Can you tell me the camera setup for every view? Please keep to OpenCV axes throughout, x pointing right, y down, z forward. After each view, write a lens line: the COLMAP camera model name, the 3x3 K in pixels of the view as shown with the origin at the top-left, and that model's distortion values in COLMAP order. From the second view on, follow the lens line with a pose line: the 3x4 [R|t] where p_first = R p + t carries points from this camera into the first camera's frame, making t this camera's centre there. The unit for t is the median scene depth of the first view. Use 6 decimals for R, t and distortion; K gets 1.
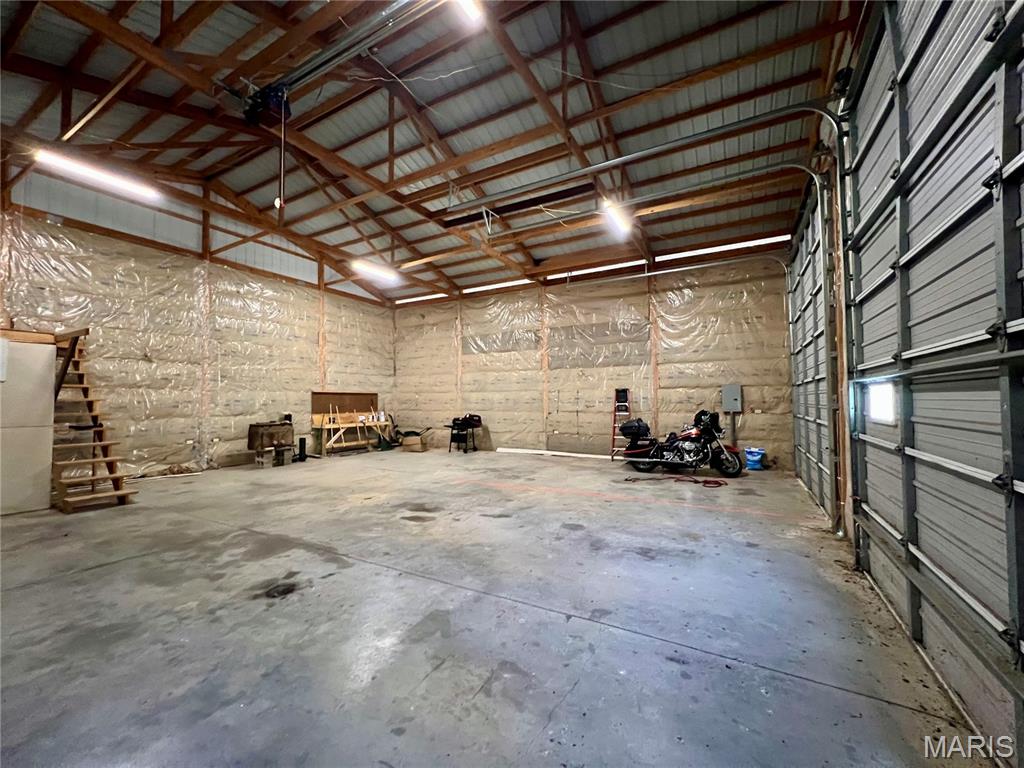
lens RADIAL K [[408.3, 0, 510.4], [0, 408.3, 385.8], [0, 0, 1]] dist [0.002435, 0.000424]
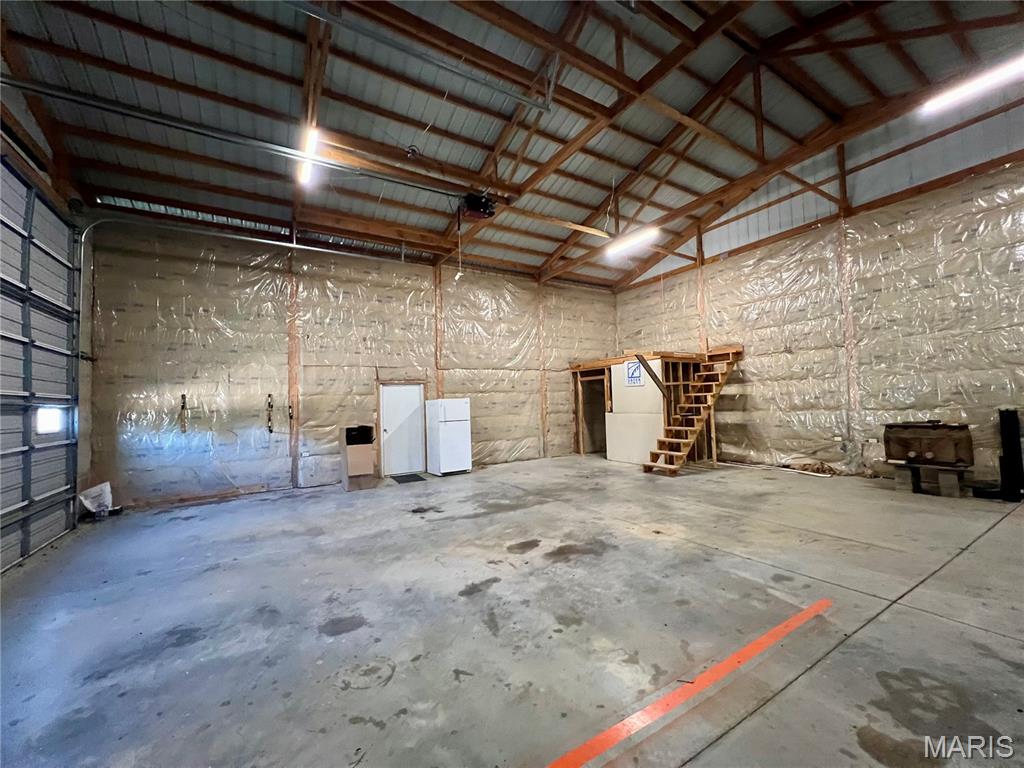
lens RADIAL K [[408.3, 0, 512.3], [0, 408.3, 383.3], [0, 0, 1]] dist [0.002435, 0.000424]
pose [[-0.485861, -0.020756, -0.873789, 0.568022], [0.067023, 0.995890, -0.060924, 0.052218], [0.871462, -0.088164, -0.482473, 1.561004]]
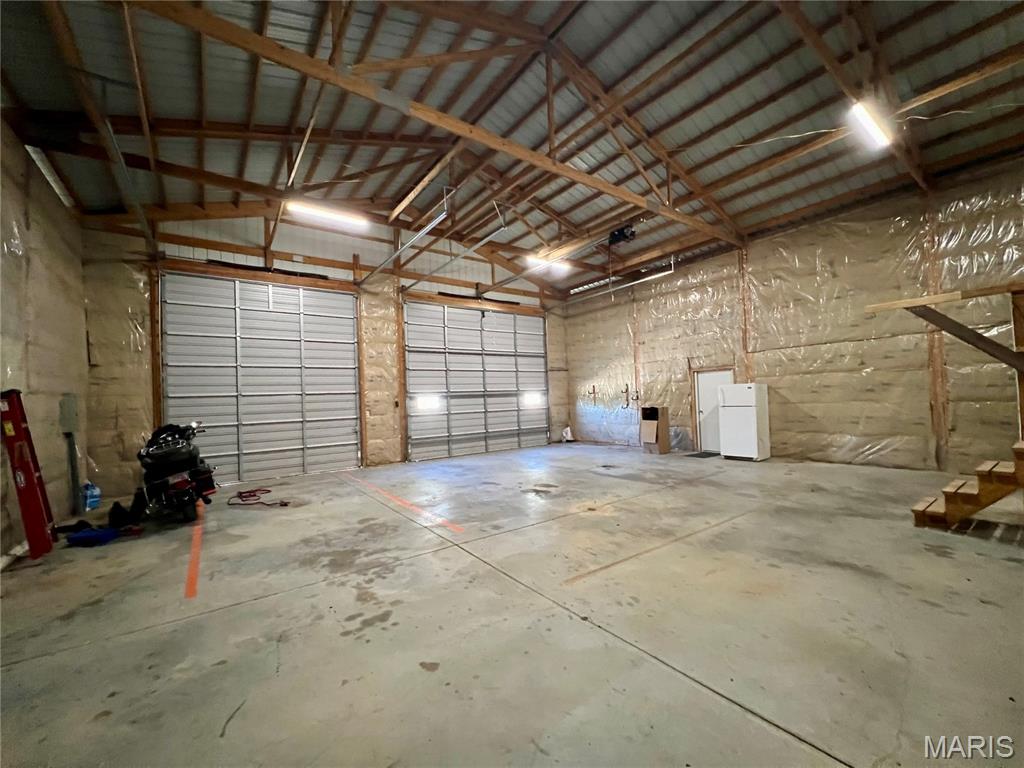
lens RADIAL K [[408.3, 0, 512.8], [0, 408.3, 387.1], [0, 0, 1]] dist [0.002435, 0.000424]
pose [[-0.908691, 0.050760, 0.414371, -0.764292], [0.026209, 0.997559, -0.064724, 0.098012], [-0.416645, -0.047954, -0.907804, 2.516566]]
